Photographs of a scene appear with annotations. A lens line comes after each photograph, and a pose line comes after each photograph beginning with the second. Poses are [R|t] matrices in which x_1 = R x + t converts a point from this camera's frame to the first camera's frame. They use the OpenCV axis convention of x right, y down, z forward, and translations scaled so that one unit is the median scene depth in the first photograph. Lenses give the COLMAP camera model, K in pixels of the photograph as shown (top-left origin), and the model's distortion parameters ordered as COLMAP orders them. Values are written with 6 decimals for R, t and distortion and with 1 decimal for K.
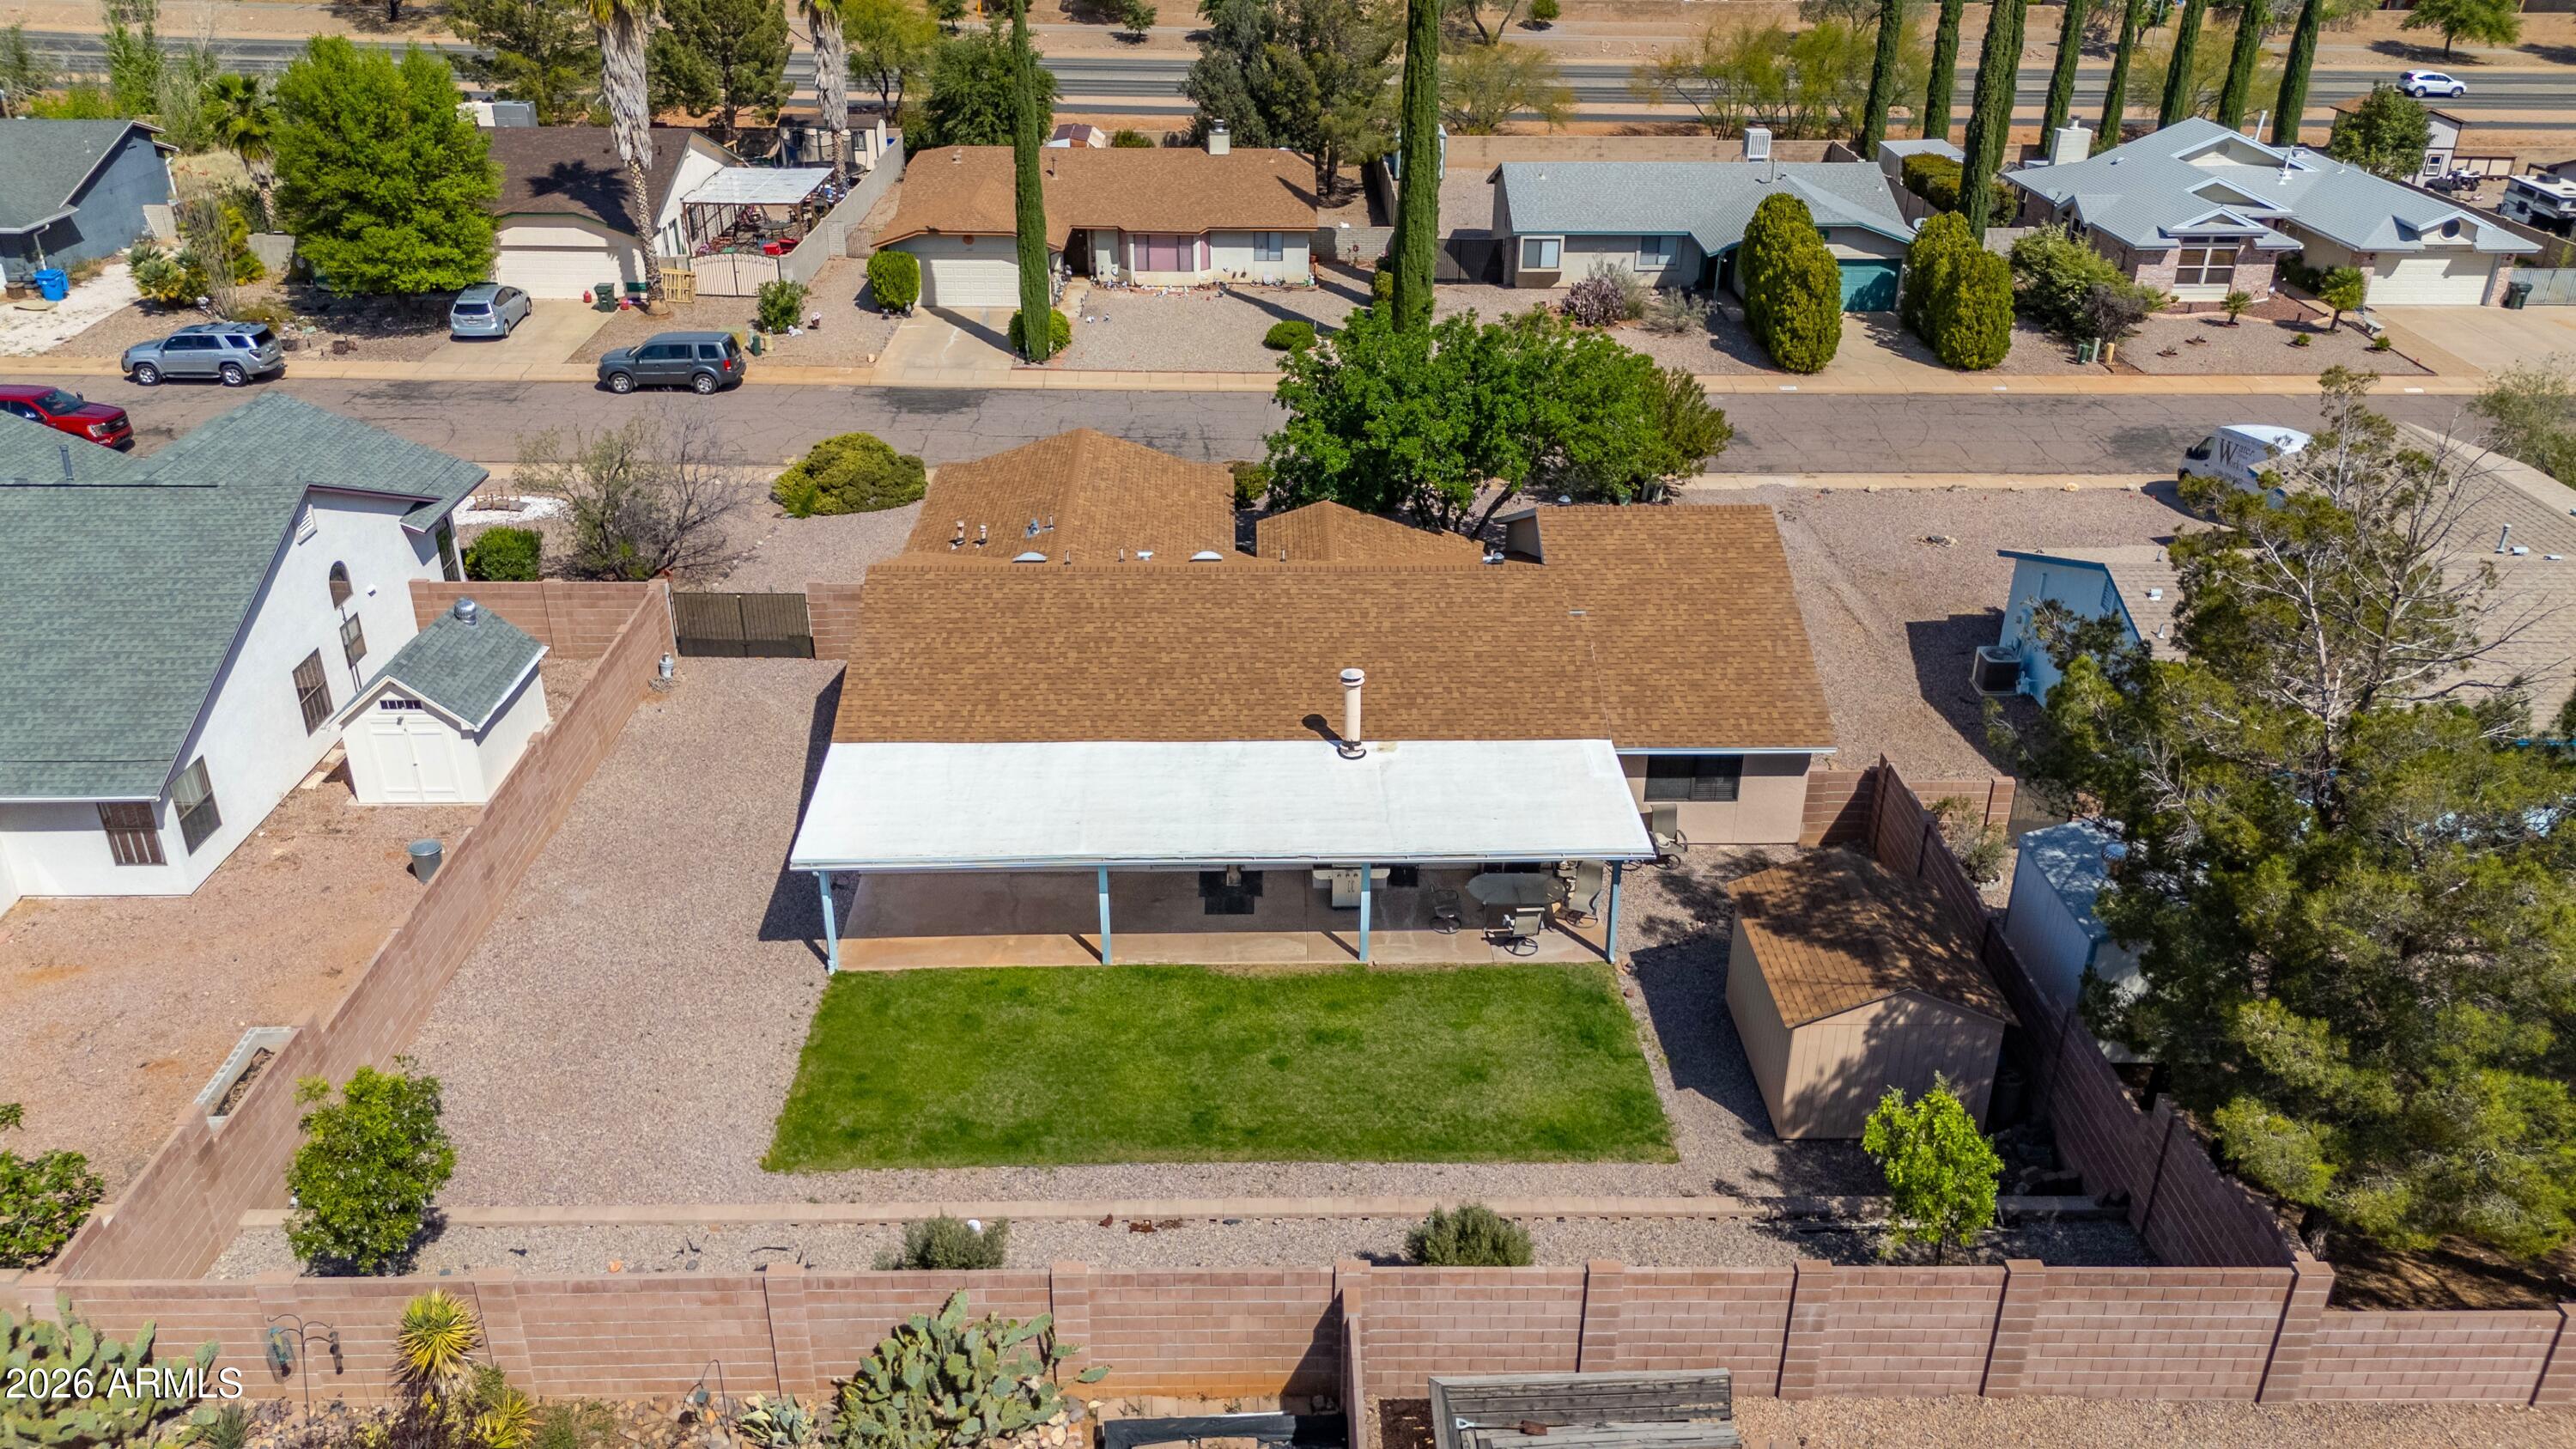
lens RADIAL K [[1907.6, 0, 1288.0], [0, 1907.6, 724.5], [0, 0, 1]] dist [-0.001062, -0.000296]
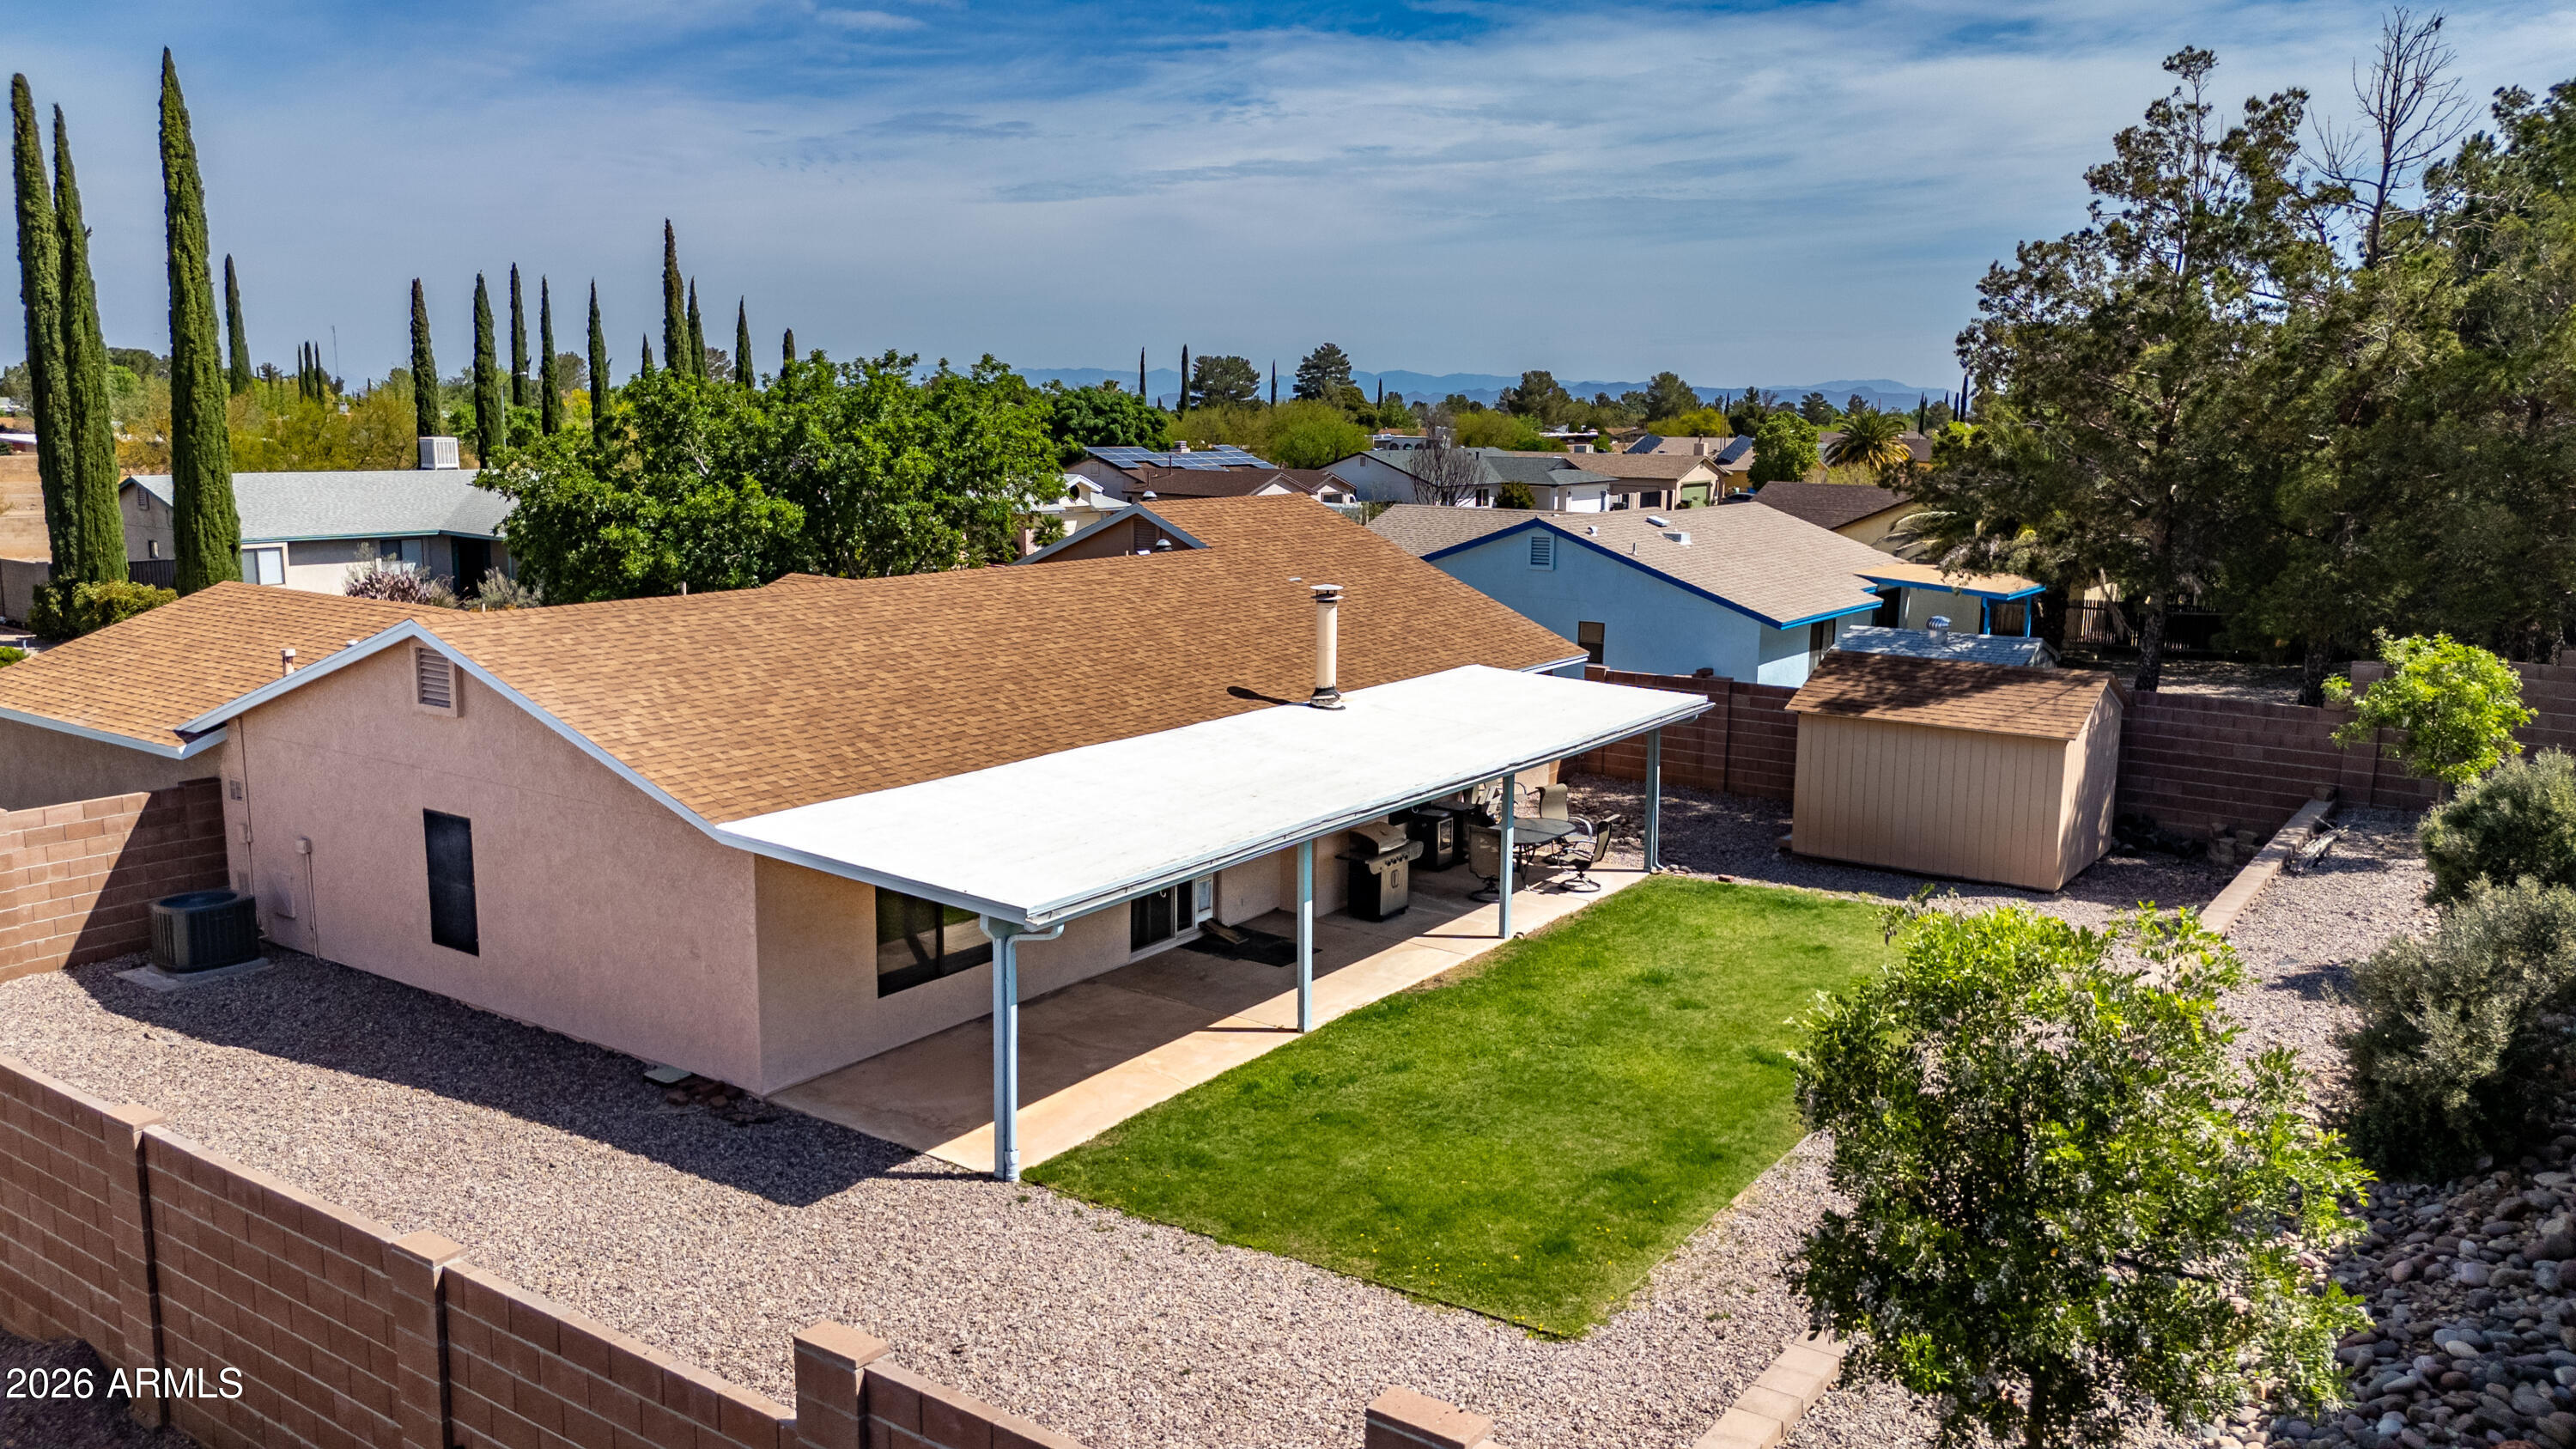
lens RADIAL K [[1882.2, 0, 1288.0], [0, 1882.2, 724.5], [0, 0, 1]] dist [0.057963, 0.000612]
pose [[0.590107, -0.130953, 0.796633, -0.574584], [0.350659, 0.930392, -0.106811, 0.095319], [-0.727194, 0.342377, 0.594951, 0.596119]]
